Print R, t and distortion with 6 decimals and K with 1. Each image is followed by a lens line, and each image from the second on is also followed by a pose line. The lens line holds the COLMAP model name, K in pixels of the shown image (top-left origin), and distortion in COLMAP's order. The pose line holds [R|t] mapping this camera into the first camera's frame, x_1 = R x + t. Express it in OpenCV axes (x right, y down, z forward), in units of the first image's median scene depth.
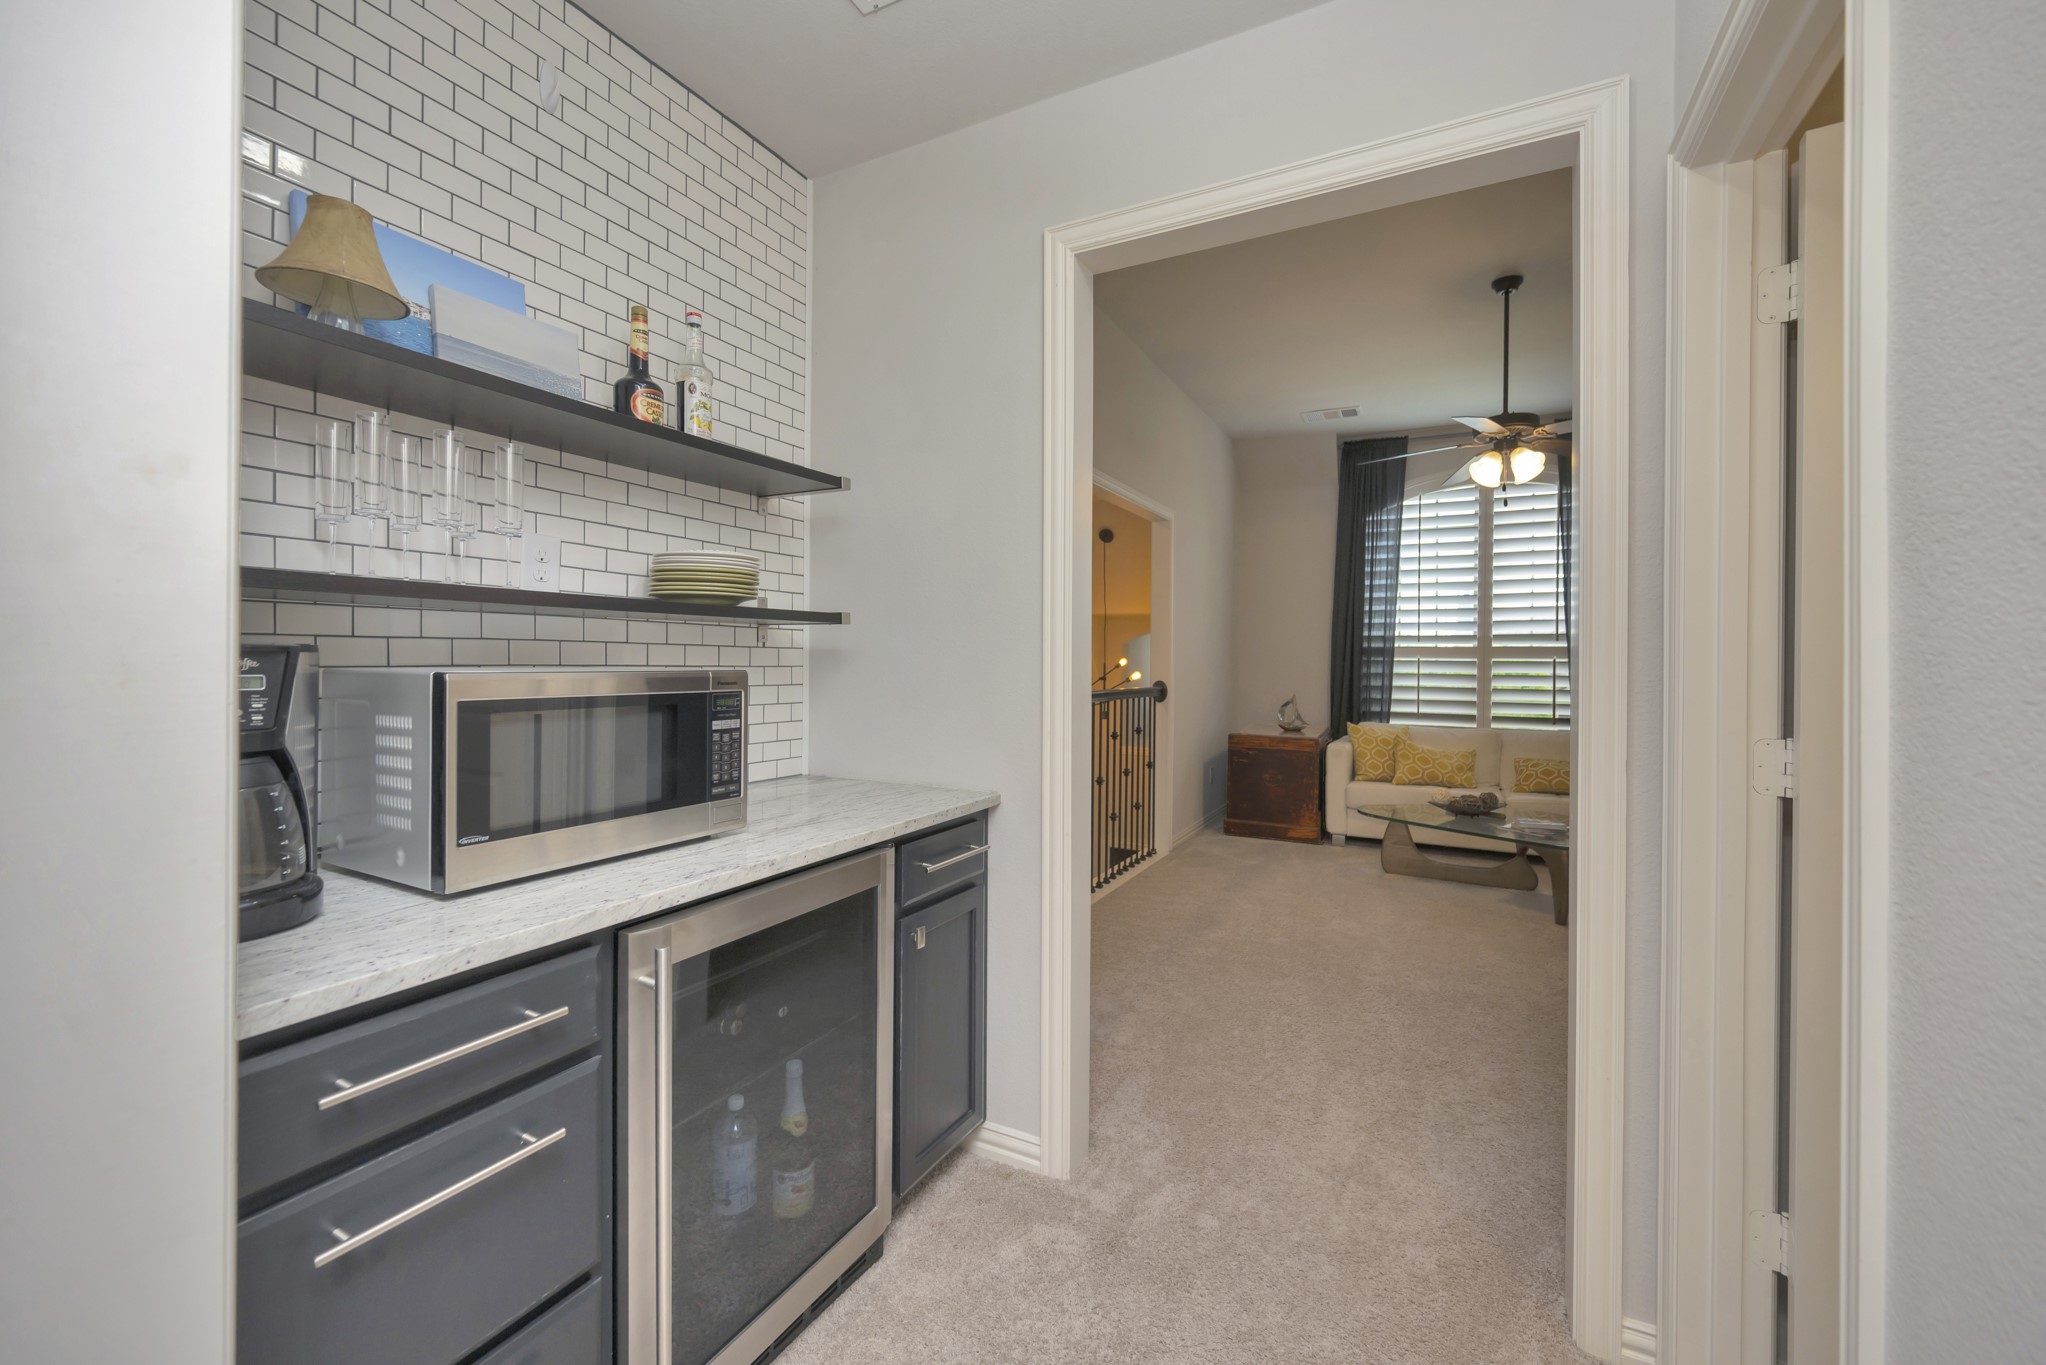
lens RADIAL K [[816.2, 0, 1031.8], [0, 816.2, 676.3], [0, 0, 1]] dist [0.000289, 0.000065]
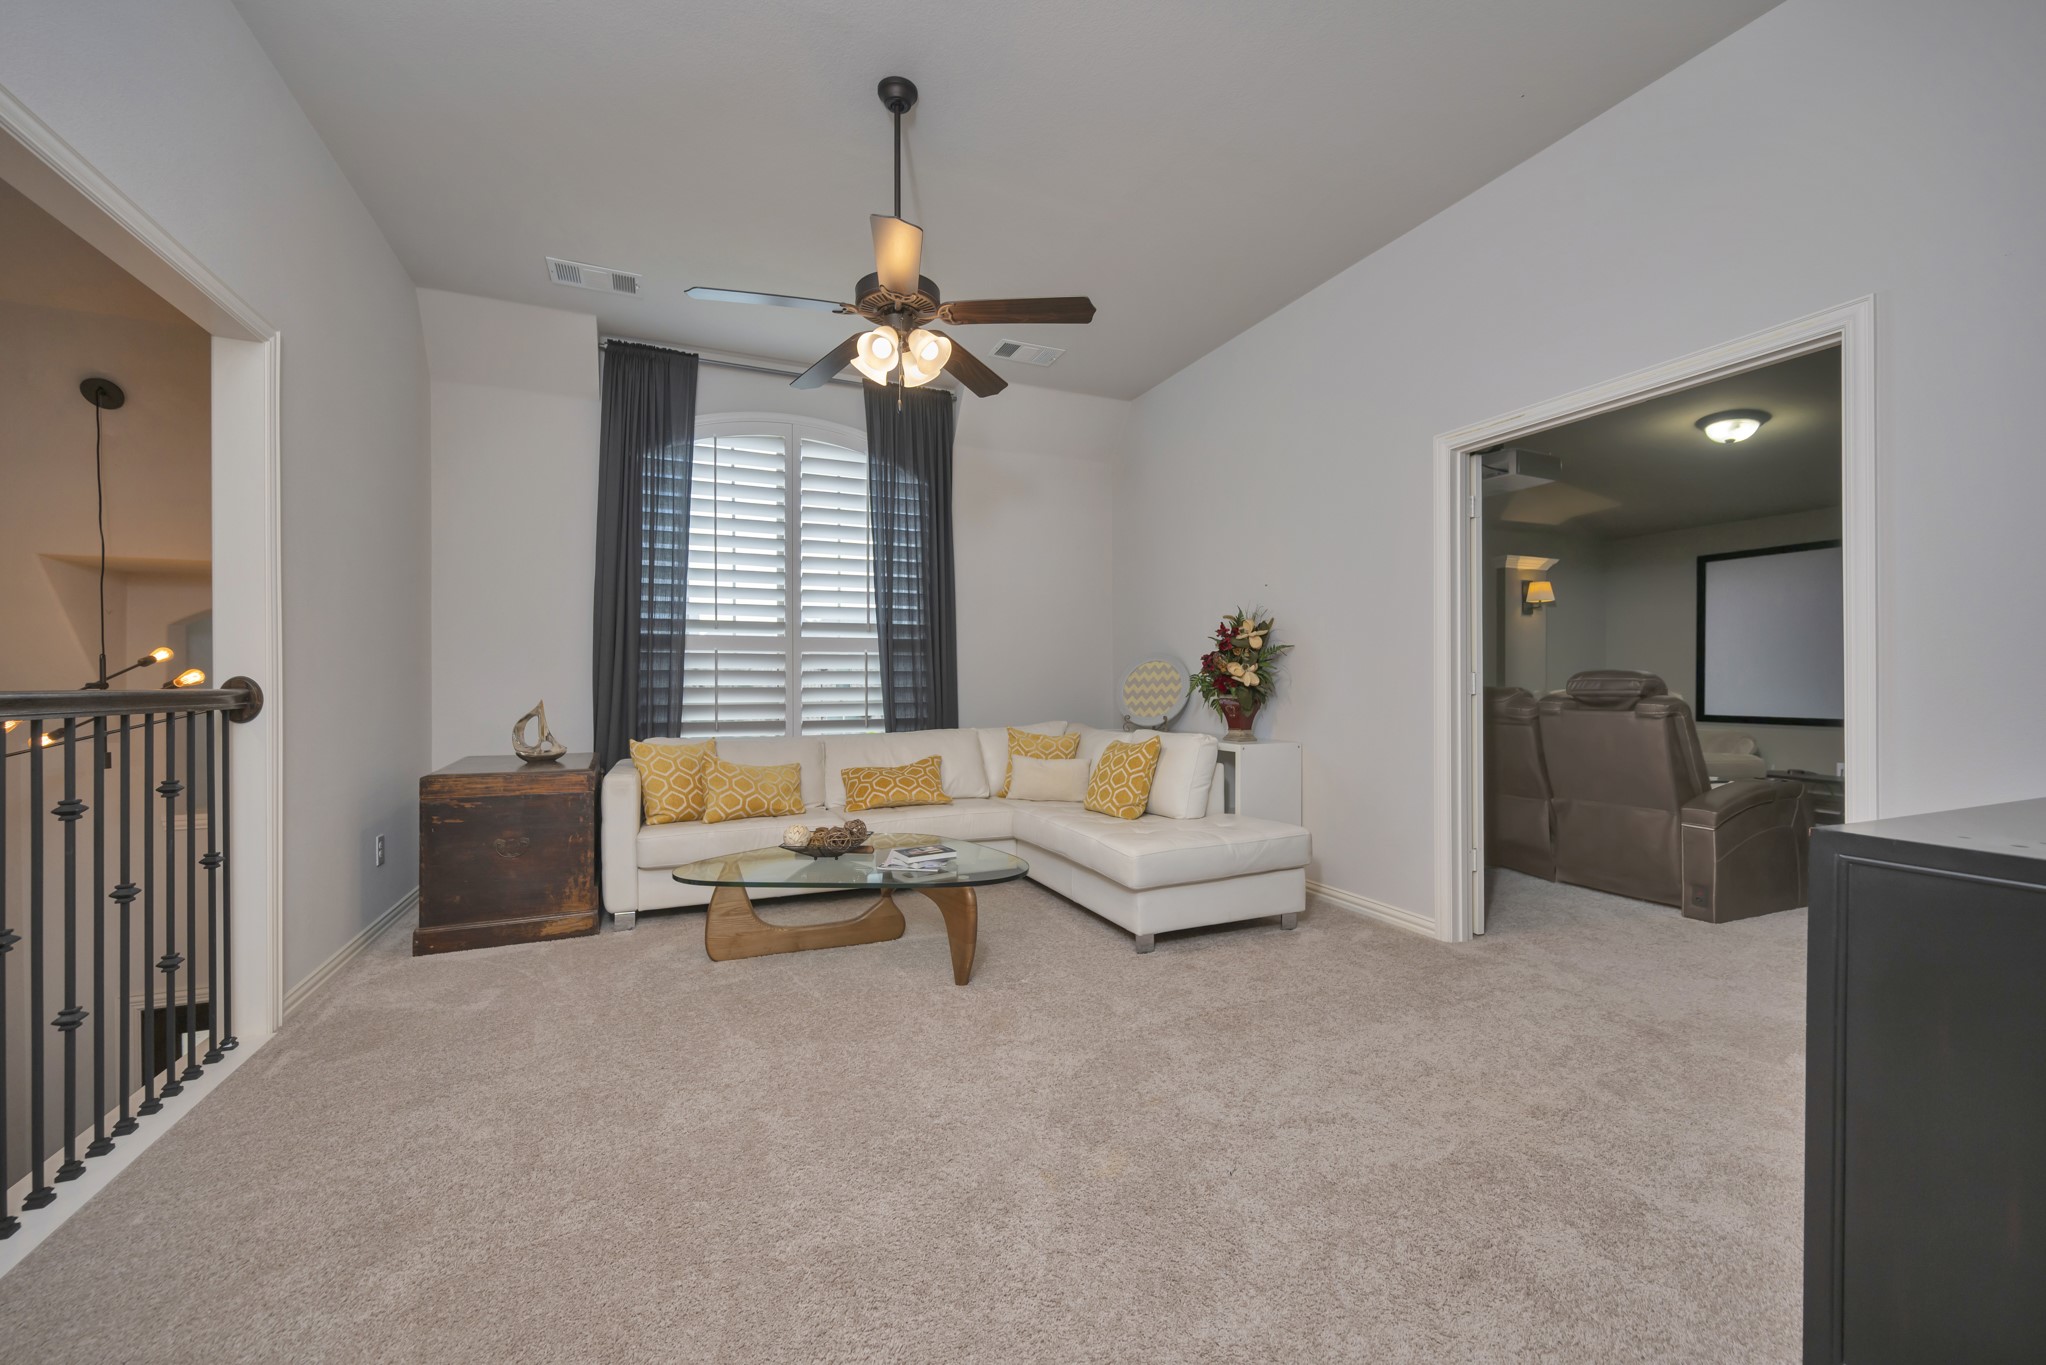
lens RADIAL K [[816.2, 0, 1031.8], [0, 816.2, 676.3], [0, 0, 1]] dist [0.000289, 0.000065]
pose [[0.625935, -0.006831, 0.779845, 0.064057], [0.025511, 0.999606, -0.011721, 0.018785], [-0.779458, 0.027232, 0.625863, 0.298074]]
